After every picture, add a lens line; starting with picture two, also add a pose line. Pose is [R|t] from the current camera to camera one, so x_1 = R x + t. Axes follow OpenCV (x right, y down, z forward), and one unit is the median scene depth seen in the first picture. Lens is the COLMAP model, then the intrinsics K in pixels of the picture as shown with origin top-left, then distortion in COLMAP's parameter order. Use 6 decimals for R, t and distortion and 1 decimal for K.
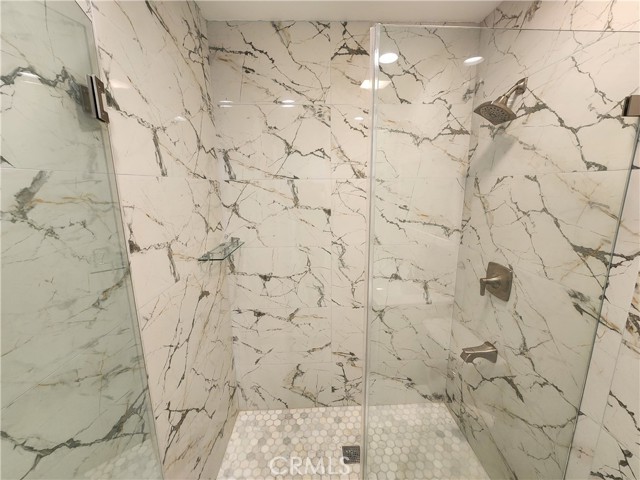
lens RADIAL K [[261.9, 0, 320.1], [0, 261.9, 239.1], [0, 0, 1]] dist [0.000062, 0.000151]
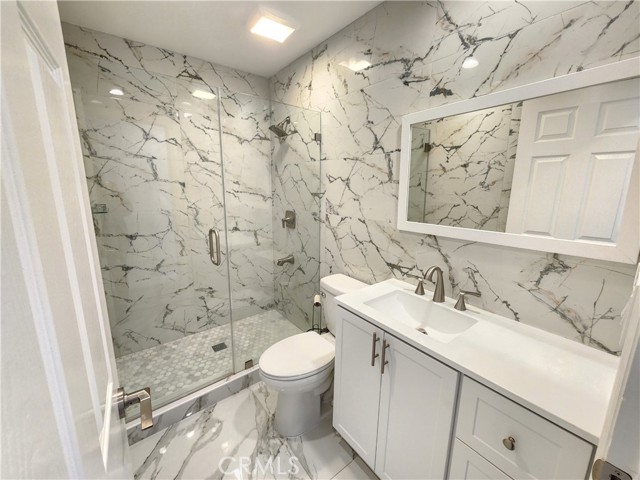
lens RADIAL K [[261.9, 0, 320.0], [0, 261.9, 238.7], [0, 0, 1]] dist [0.000062, 0.000151]
pose [[0.810276, -0.093005, 0.578621, -0.186209], [0.096684, 0.995013, 0.024542, 0.194151], [-0.578018, 0.036058, 0.815227, -0.482171]]
